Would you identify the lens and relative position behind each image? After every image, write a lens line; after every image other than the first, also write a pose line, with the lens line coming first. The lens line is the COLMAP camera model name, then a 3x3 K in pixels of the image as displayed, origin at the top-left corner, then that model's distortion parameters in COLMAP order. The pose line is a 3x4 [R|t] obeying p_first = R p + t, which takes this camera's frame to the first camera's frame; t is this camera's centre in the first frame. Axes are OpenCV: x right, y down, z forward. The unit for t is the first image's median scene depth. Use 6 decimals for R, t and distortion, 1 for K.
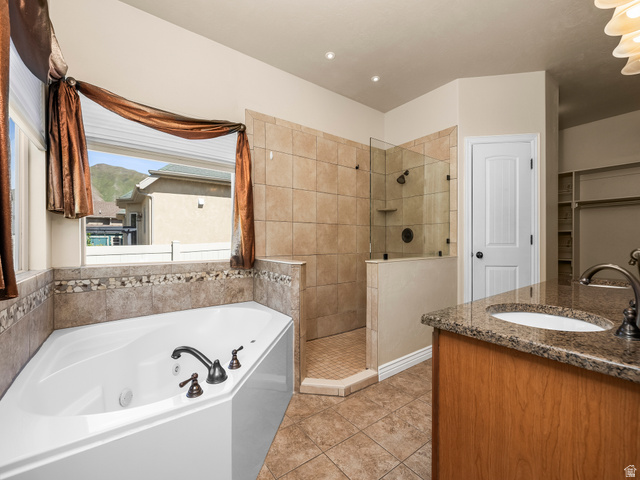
lens RADIAL K [[267.4, 0, 318.3], [0, 267.4, 242.2], [0, 0, 1]] dist [0.003673, 0.000146]
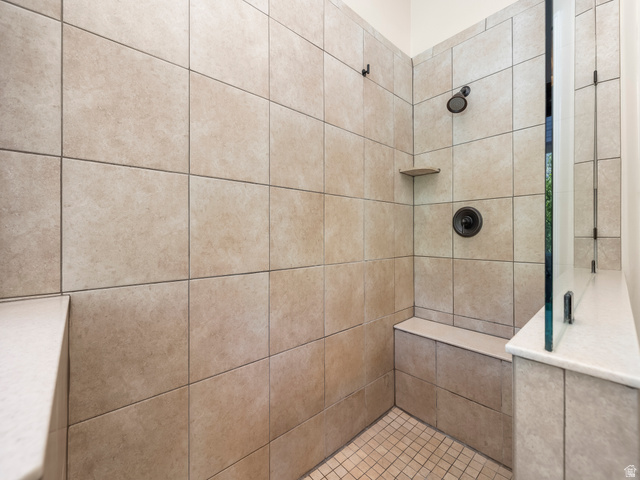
lens RADIAL K [[267.4, 0, 319.3], [0, 267.4, 235.9], [0, 0, 1]] dist [0.003673, 0.000146]
pose [[0.995086, -0.000276, 0.099018, 0.024165], [-0.000211, 0.999988, 0.004905, -0.003114], [-0.099018, -0.004902, 0.995074, 0.583185]]
